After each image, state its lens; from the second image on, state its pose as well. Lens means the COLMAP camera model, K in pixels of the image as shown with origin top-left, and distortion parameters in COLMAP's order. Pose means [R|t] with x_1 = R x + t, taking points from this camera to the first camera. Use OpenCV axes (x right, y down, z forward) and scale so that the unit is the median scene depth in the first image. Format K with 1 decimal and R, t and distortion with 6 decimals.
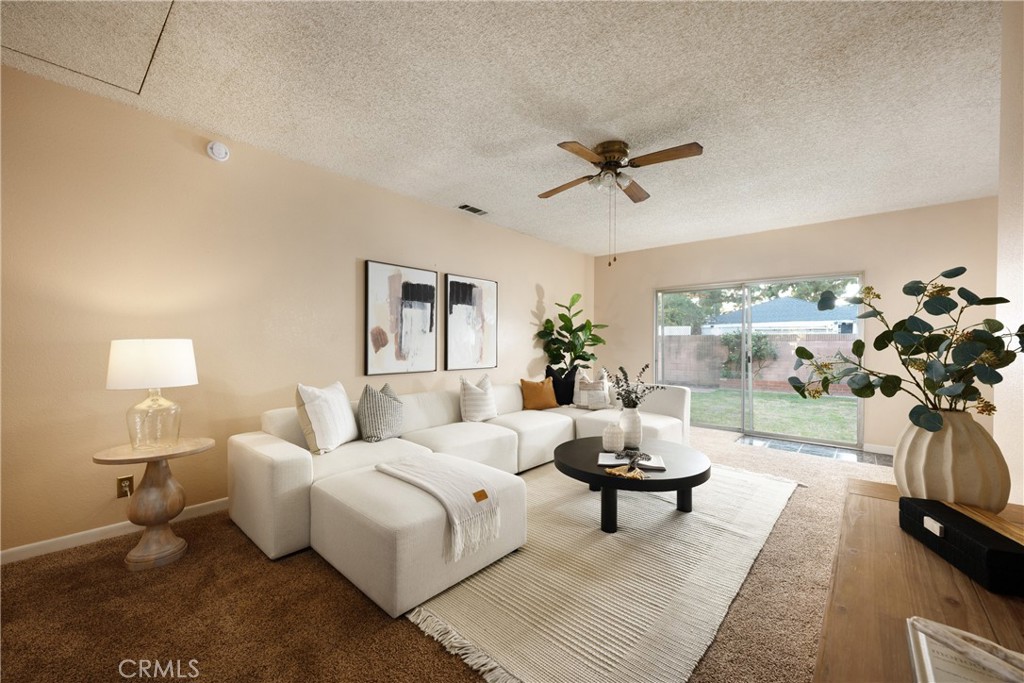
lens RADIAL K [[404.7, 0, 511.5], [0, 404.7, 342.9], [0, 0, 1]] dist [0.001171, 0.001042]
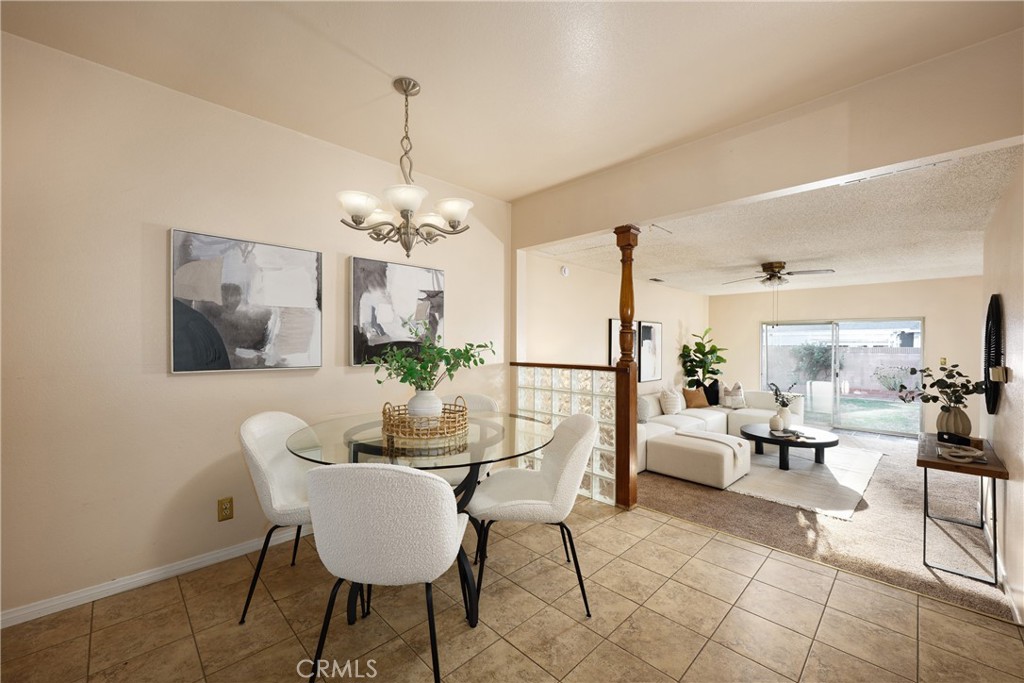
lens RADIAL K [[404.7, 0, 510.6], [0, 404.7, 343.2], [0, 0, 1]] dist [0.001171, 0.001042]
pose [[0.996948, 0.000237, -0.078073, -0.793366], [-0.000314, 0.999999, -0.000968, -0.122503], [0.078073, 0.000990, 0.996947, -0.903238]]
